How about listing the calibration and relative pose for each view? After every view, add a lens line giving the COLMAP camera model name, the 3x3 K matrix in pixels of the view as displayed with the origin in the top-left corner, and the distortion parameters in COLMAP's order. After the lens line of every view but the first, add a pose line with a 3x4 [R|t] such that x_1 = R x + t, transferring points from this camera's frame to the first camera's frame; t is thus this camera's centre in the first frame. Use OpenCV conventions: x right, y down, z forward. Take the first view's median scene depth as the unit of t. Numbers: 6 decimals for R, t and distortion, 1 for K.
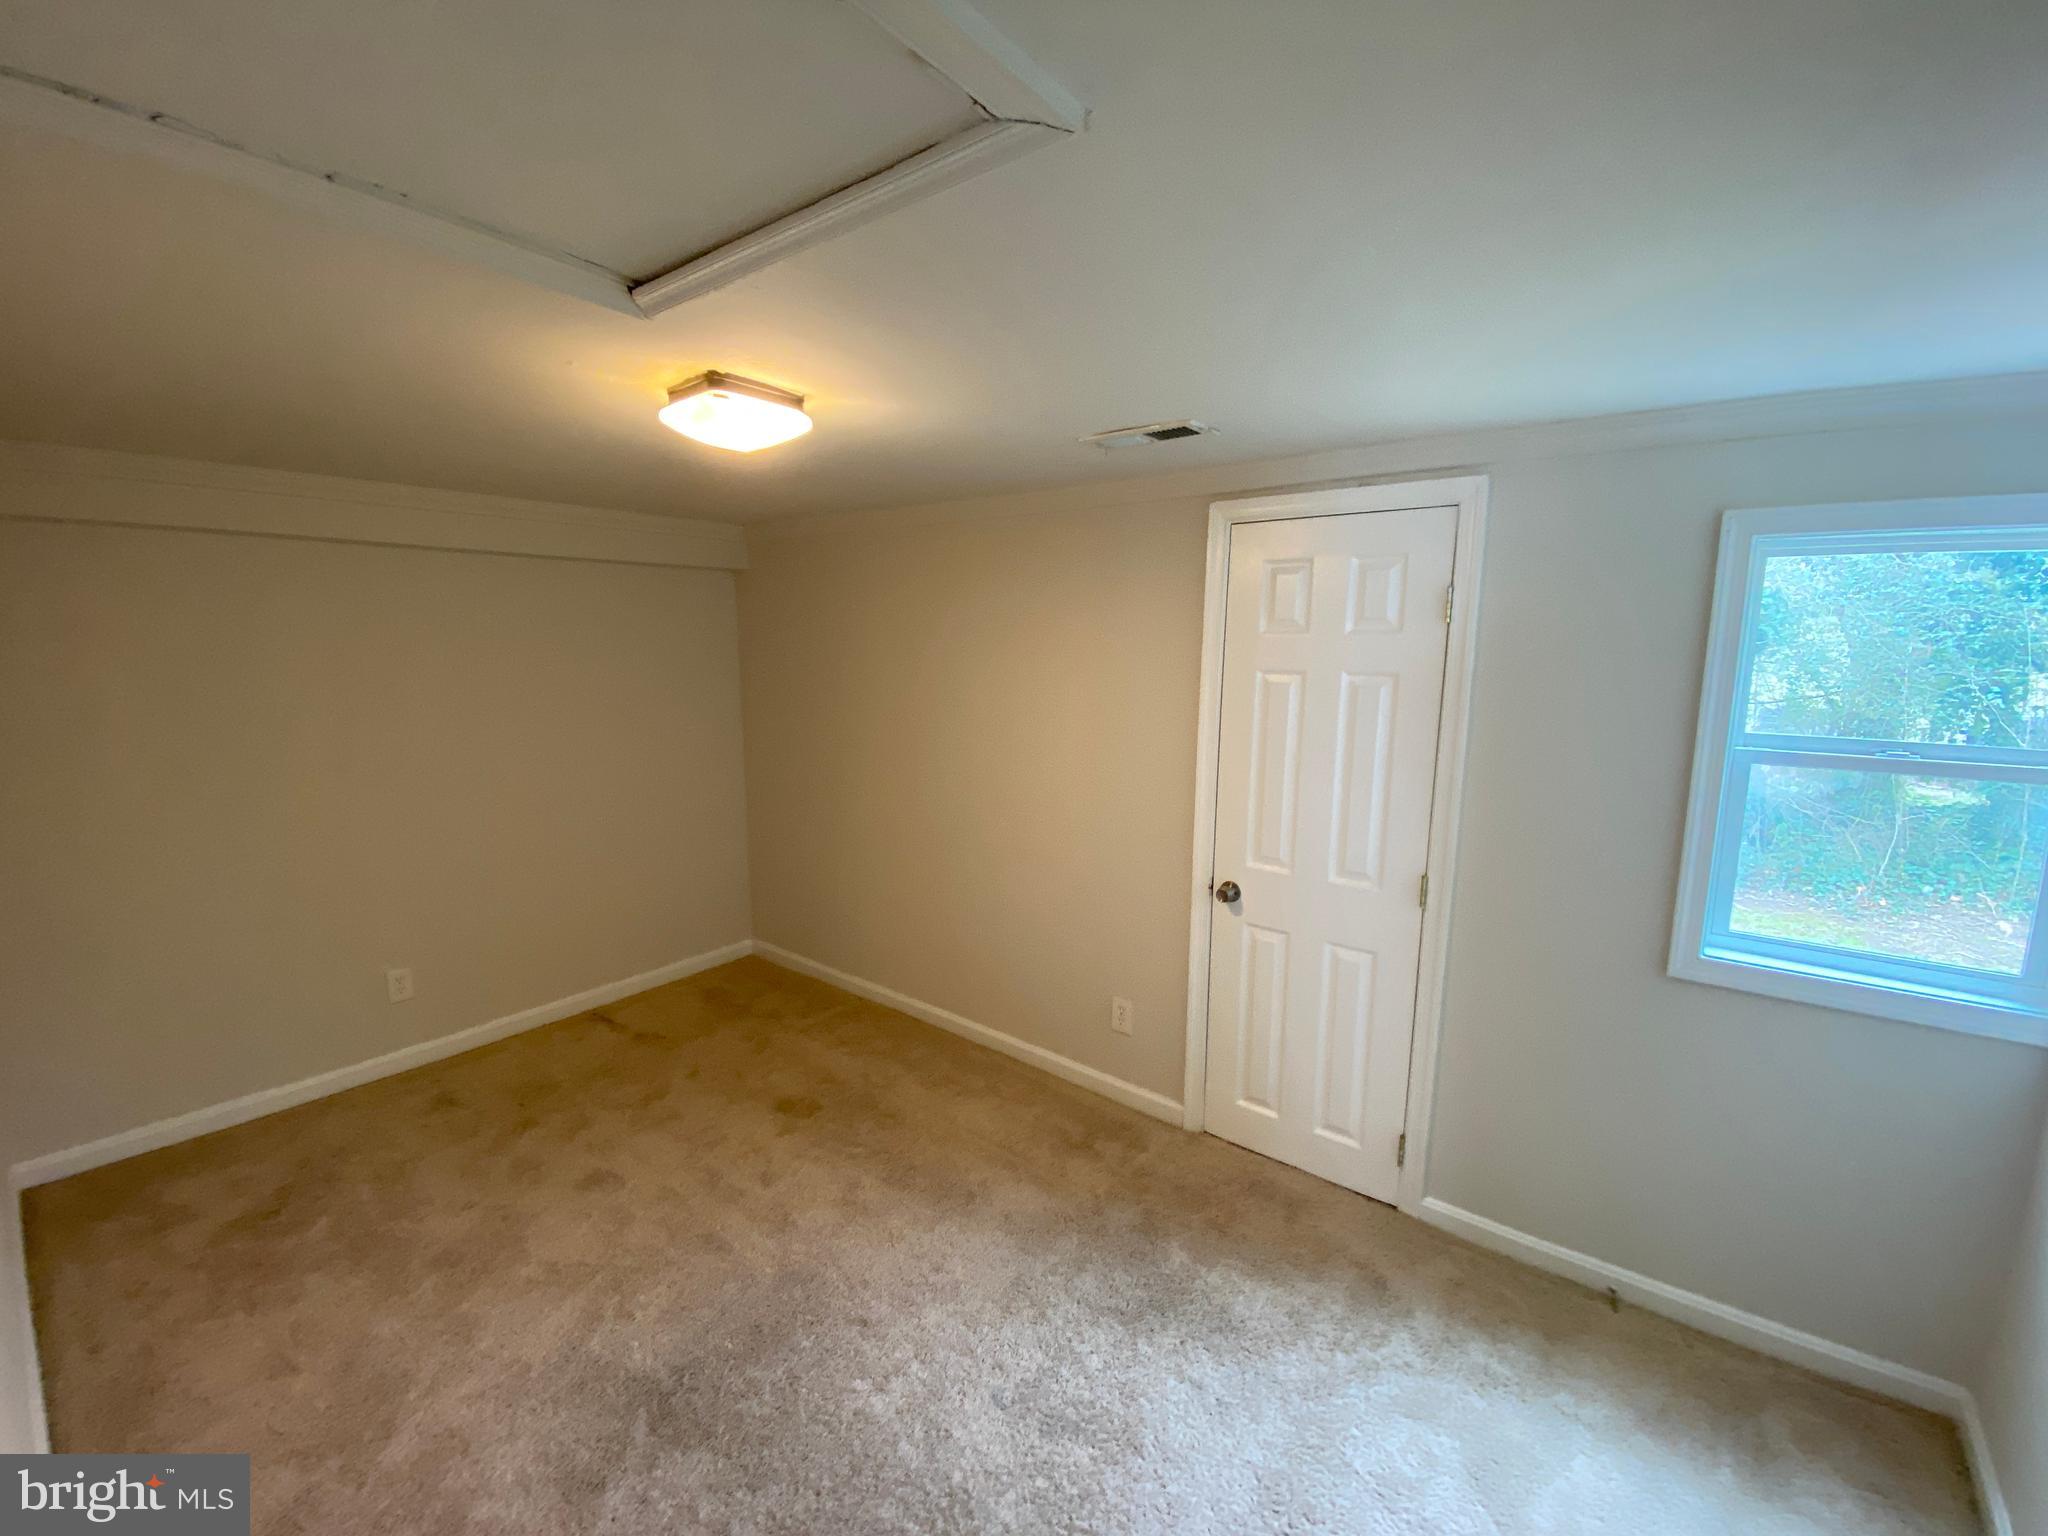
lens RADIAL K [[835.8, 0, 1024.0], [0, 835.8, 768.0], [0, 0, 1]] dist [0.018893, -0.017047]
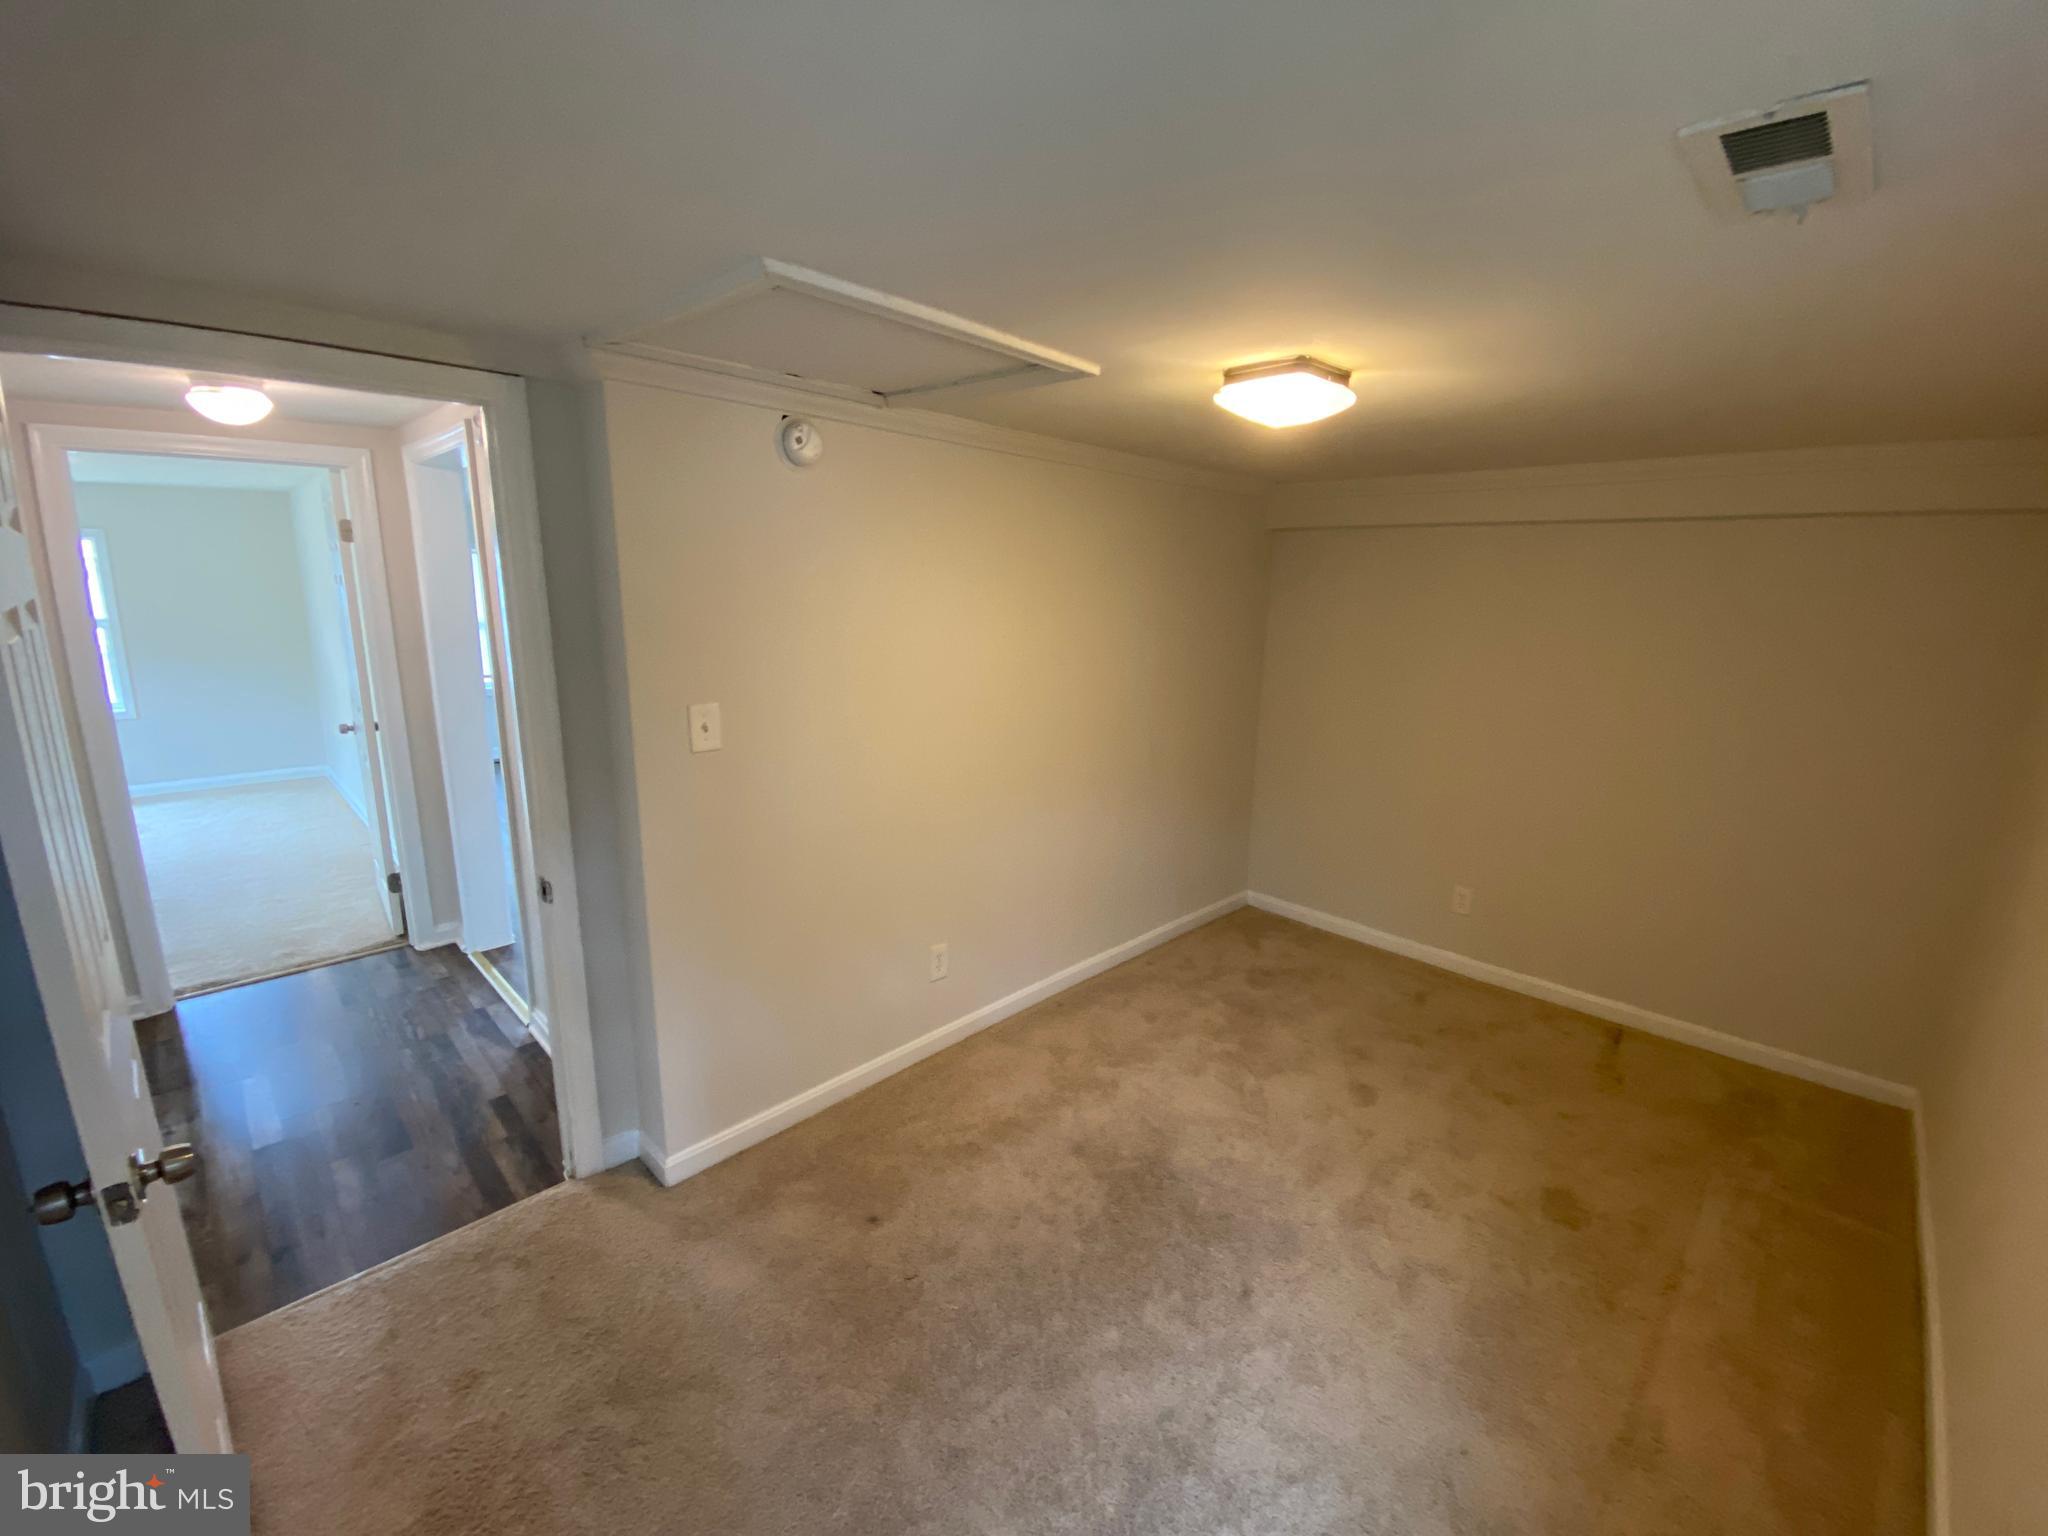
lens RADIAL K [[835.8, 0, 1024.0], [0, 835.8, 768.0], [0, 0, 1]] dist [0.018893, -0.017047]
pose [[-0.105214, 0.205200, -0.973048, 0.564026], [-0.176584, 0.959074, 0.221346, -0.095405], [0.978646, 0.195114, -0.064673, 0.567534]]
